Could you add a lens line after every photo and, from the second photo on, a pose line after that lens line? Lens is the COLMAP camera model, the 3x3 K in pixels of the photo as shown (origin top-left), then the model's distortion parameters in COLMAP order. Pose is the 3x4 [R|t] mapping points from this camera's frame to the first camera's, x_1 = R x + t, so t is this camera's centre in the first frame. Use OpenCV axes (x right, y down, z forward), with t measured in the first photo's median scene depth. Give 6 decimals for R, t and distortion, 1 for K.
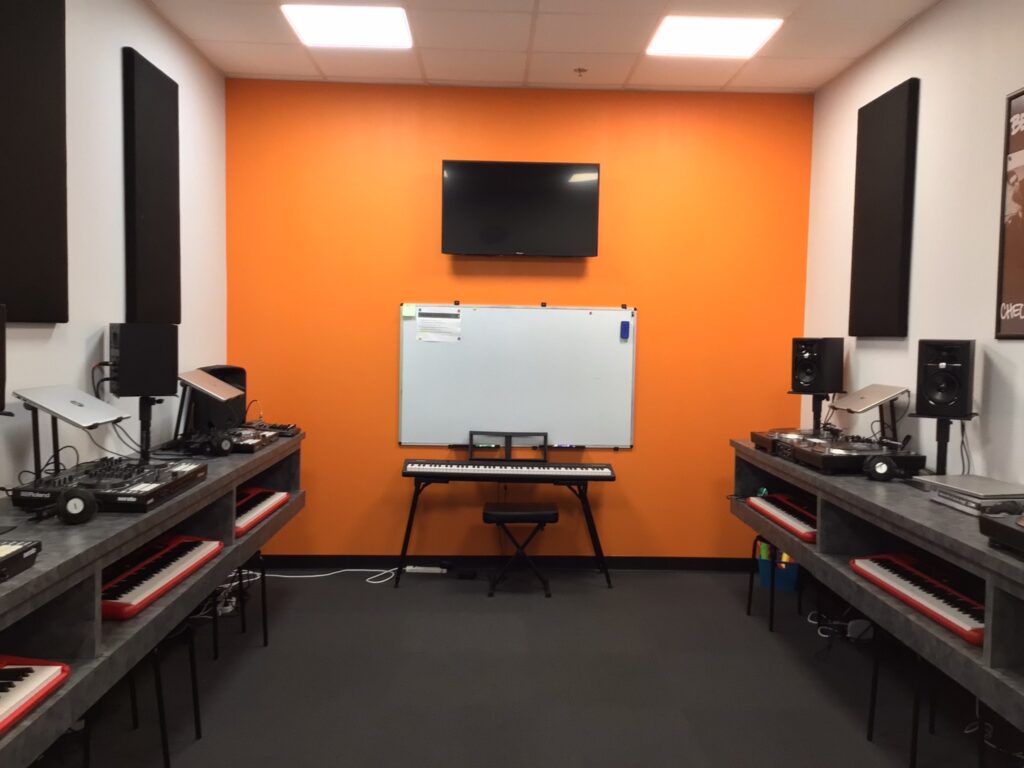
lens RADIAL K [[903.0, 0, 515.0], [0, 903.0, 384.4], [0, 0, 1]] dist [0.102158, -0.182921]
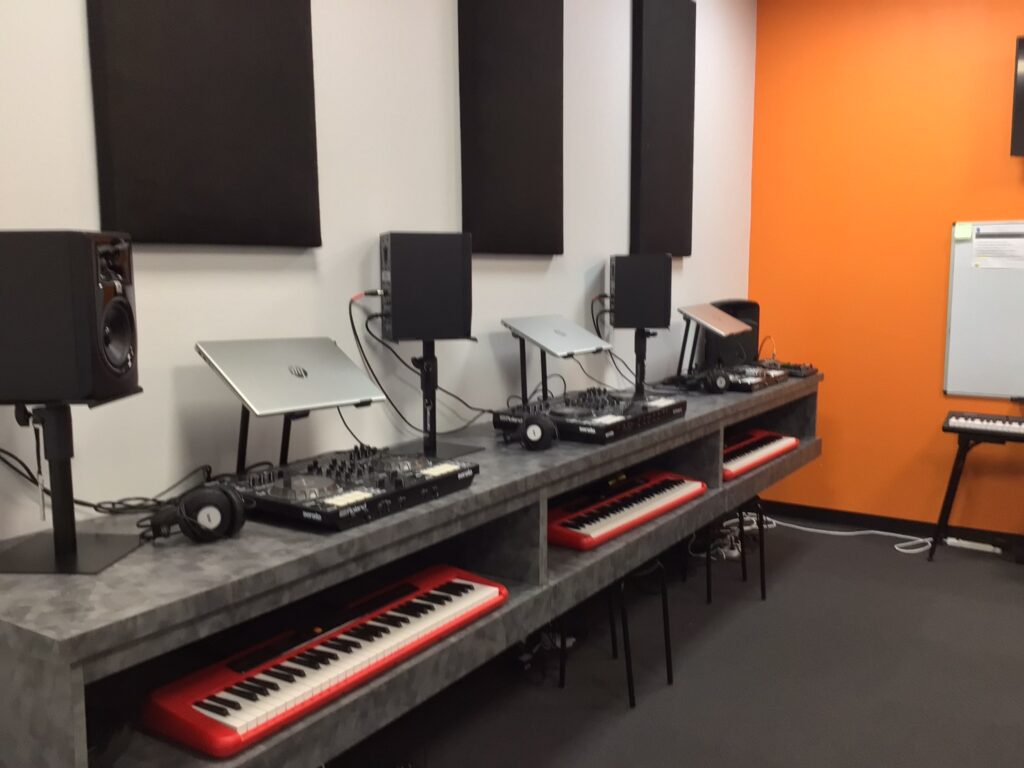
lens RADIAL K [[903.0, 0, 515.0], [0, 903.0, 384.4], [0, 0, 1]] dist [0.102158, -0.182921]
pose [[0.816618, 0.048776, -0.575113, 0.051227], [-0.012091, 0.997650, 0.067444, 0.008508], [0.577051, -0.048123, 0.815289, 0.119880]]
